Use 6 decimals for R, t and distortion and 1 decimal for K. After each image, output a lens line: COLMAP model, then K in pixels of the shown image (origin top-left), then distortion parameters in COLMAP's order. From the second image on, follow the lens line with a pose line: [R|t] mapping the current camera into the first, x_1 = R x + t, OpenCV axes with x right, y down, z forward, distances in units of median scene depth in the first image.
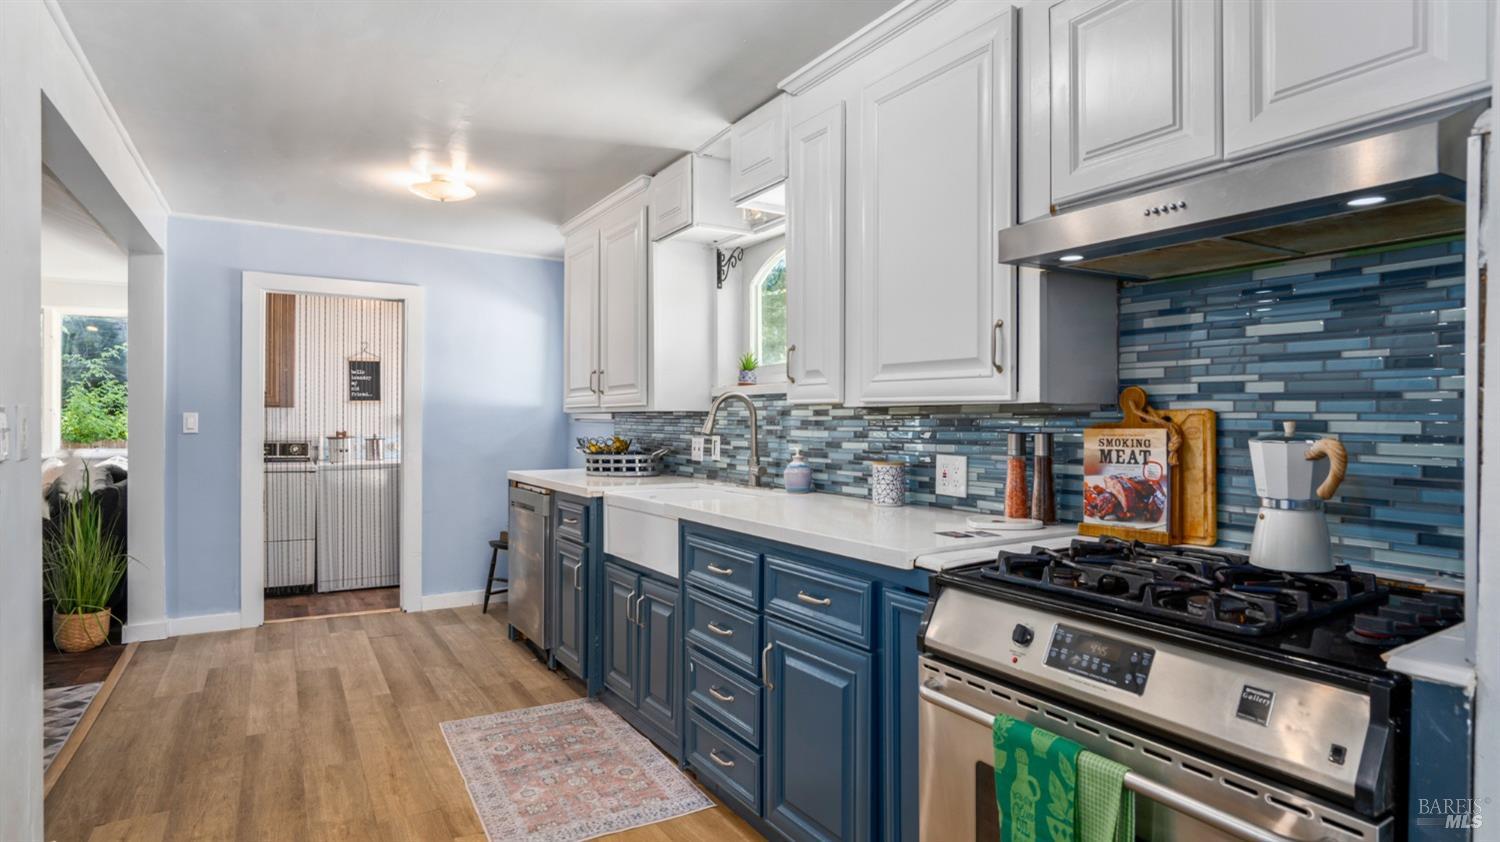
lens RADIAL K [[793.8, 0, 750.0], [0, 793.8, 421.0], [0, 0, 1]] dist [-0.000016, -0.000130]
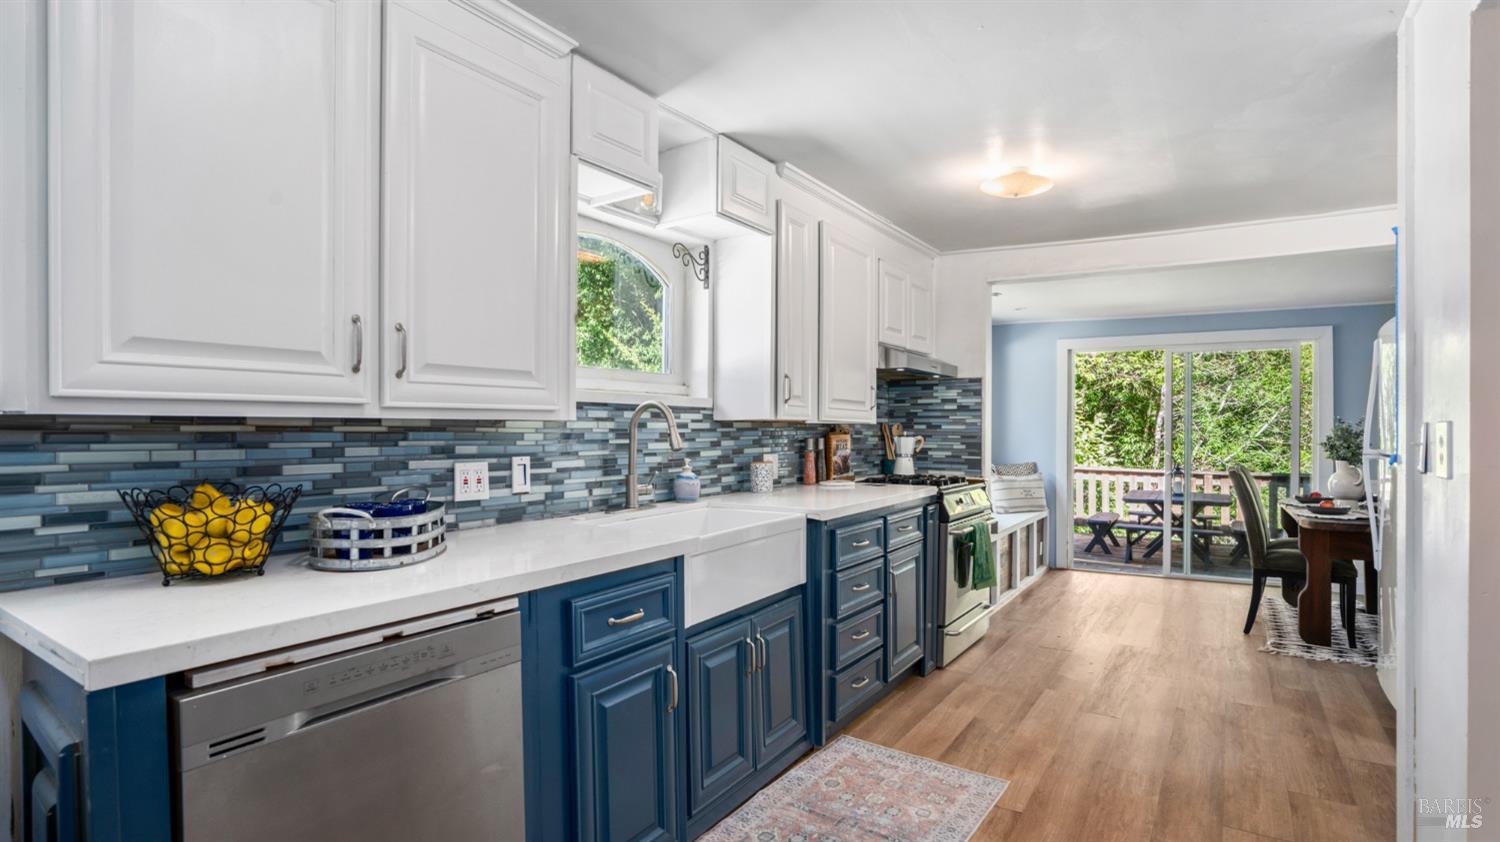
lens RADIAL K [[743.3, 0, 750.0], [0, 743.3, 421.0], [0, 0, 1]] dist [0.000048, 0.000051]
pose [[-0.429789, 0.004270, 0.902919, -0.823498], [-0.003054, 0.999976, -0.006183, -0.010102], [-0.902924, -0.005415, -0.429766, 1.282030]]
